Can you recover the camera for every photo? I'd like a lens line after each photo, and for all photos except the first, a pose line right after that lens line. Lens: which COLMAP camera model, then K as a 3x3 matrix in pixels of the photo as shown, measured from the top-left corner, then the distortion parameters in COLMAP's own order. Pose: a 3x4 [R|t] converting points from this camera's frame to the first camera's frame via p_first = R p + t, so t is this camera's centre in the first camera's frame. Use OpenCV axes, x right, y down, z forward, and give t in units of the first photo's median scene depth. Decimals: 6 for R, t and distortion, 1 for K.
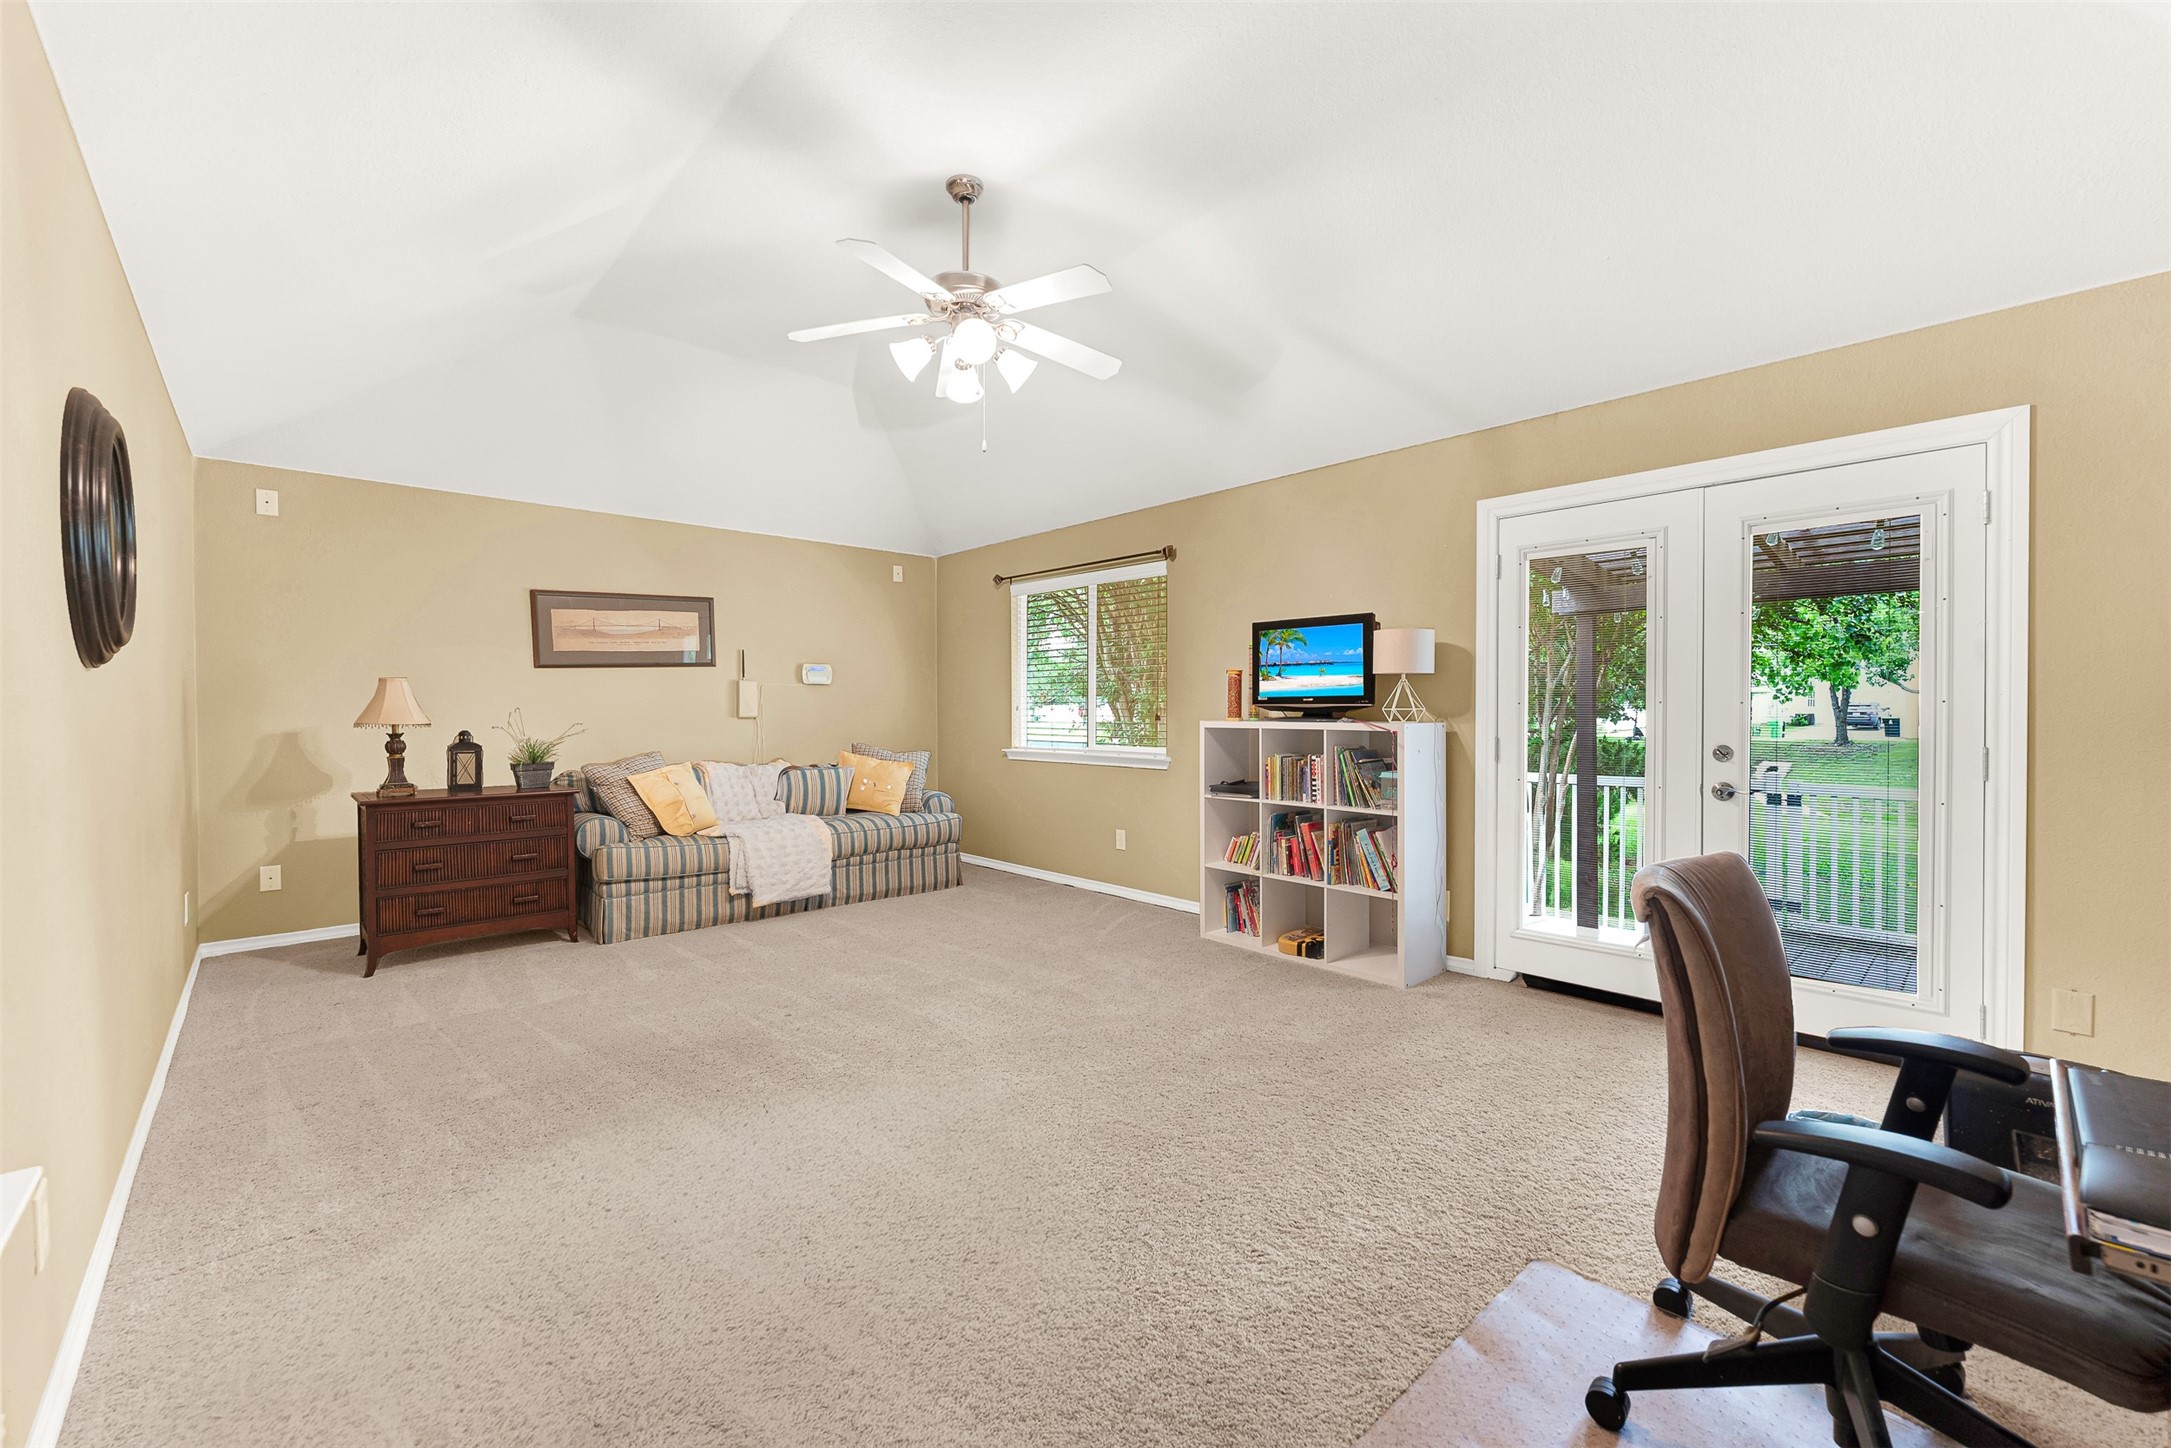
lens RADIAL K [[888.4, 0, 1078.5], [0, 888.4, 722.6], [0, 0, 1]] dist [-0.000735, 0.000110]
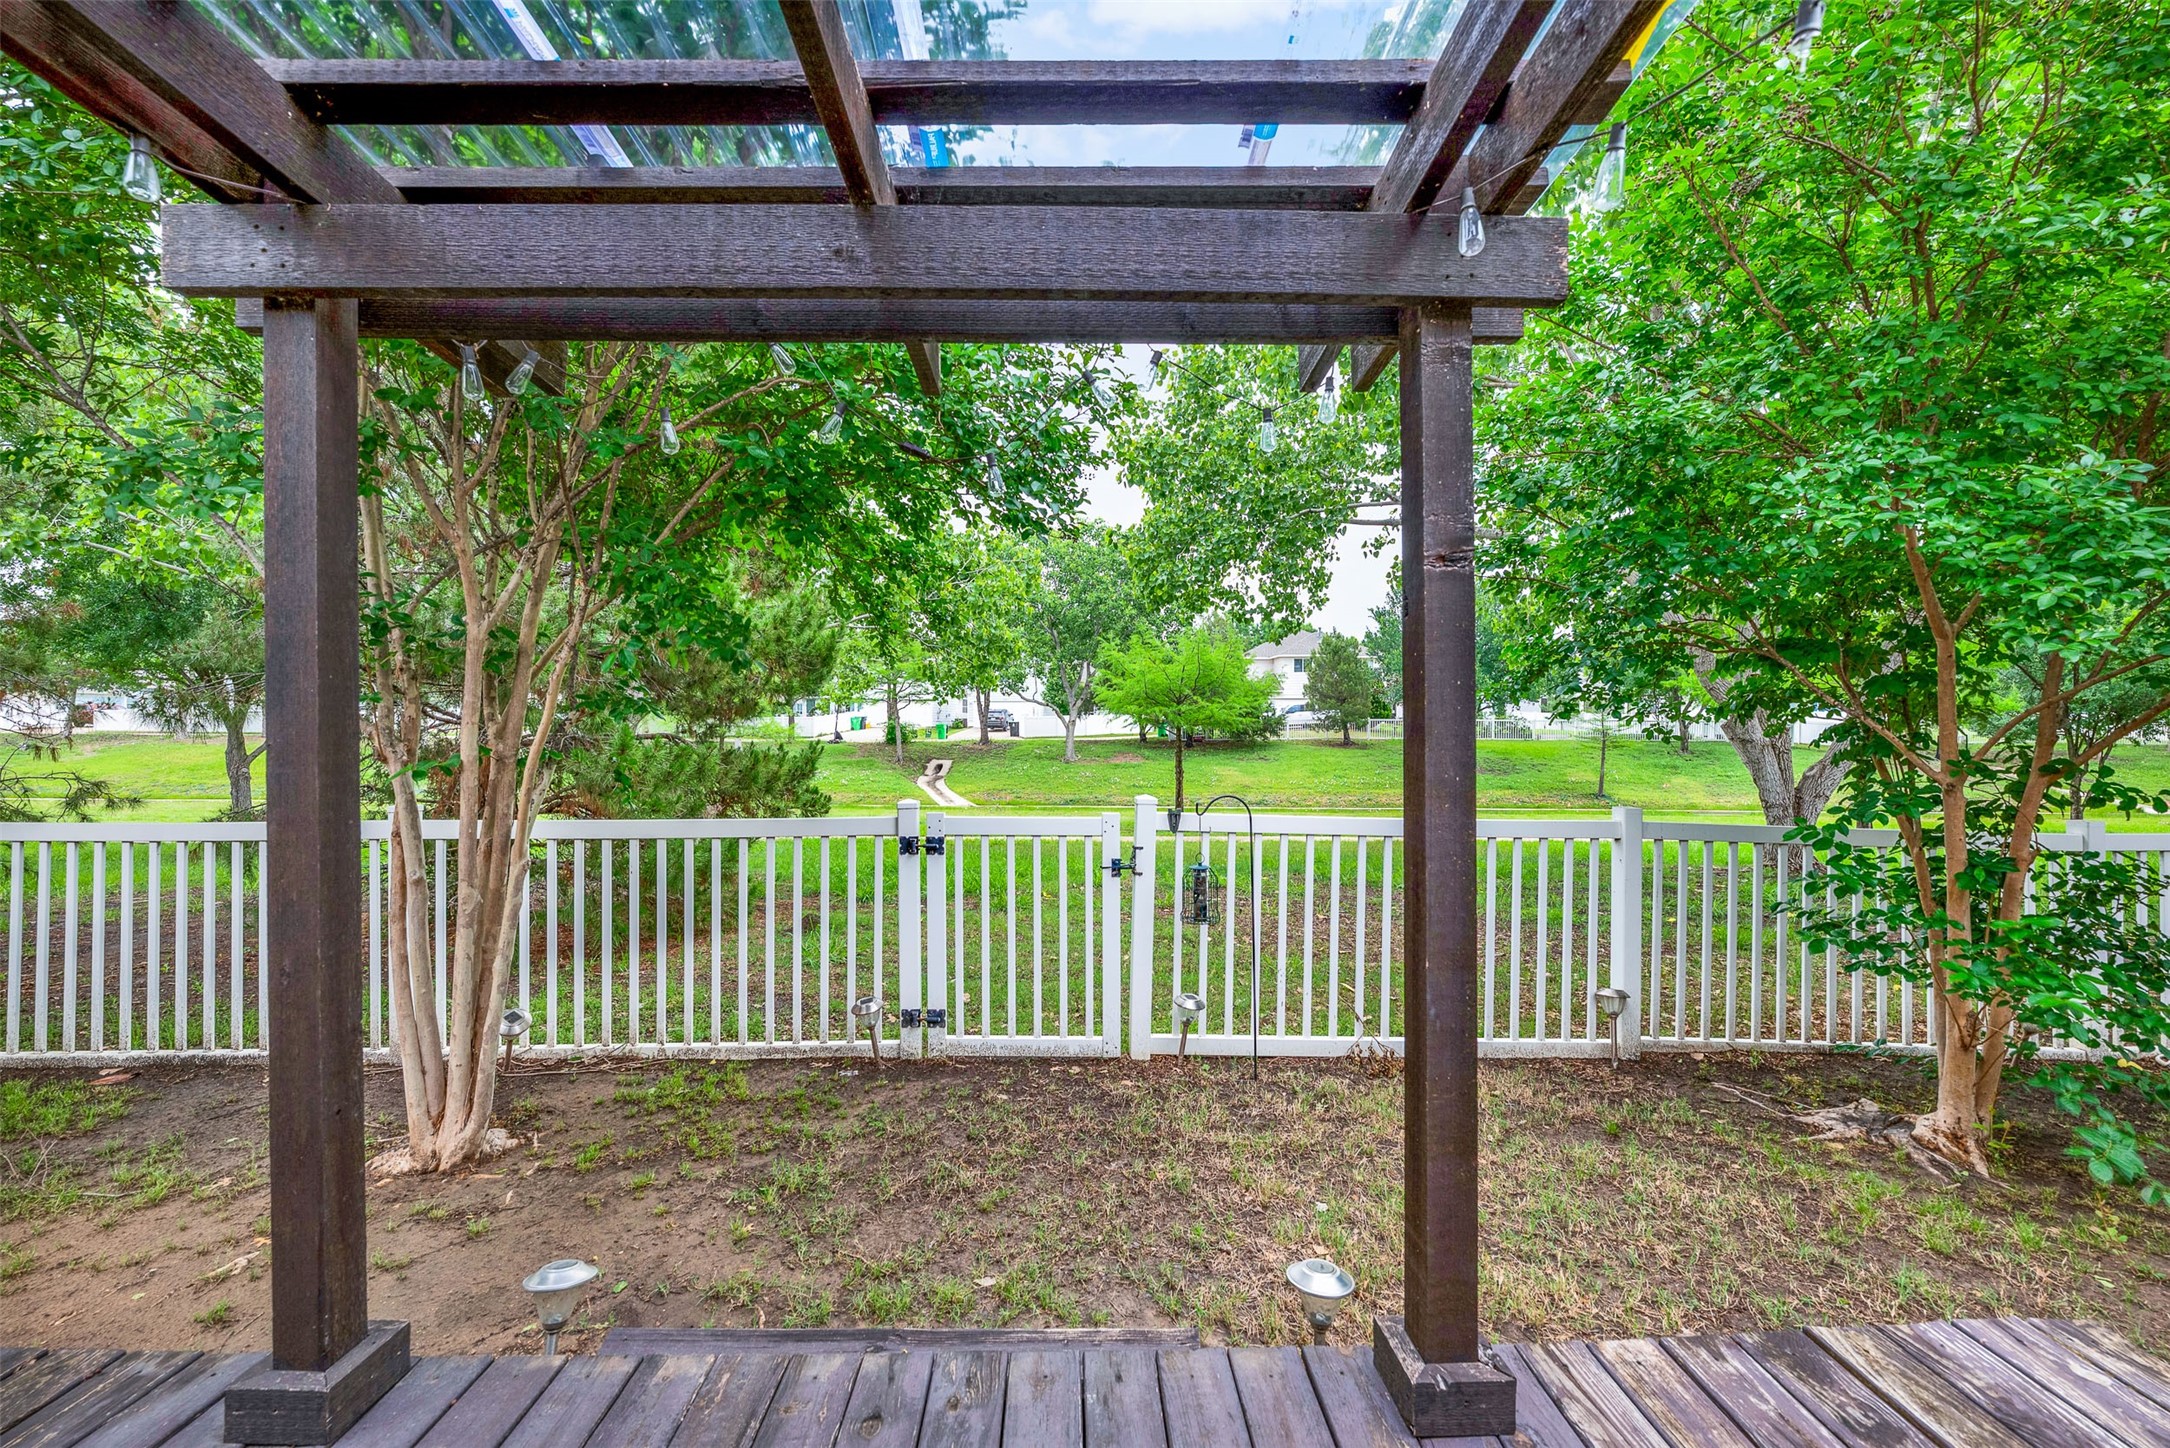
lens RADIAL K [[888.0, 0, 1089.5], [0, 888.0, 718.1], [0, 0, 1]] dist [-0.000735, 0.000110]
pose [[0.675777, -0.000851, 0.737106, 0.715155], [0.009651, 0.999924, -0.007694, 0.007355], [-0.737043, 0.012314, 0.675734, 0.847797]]
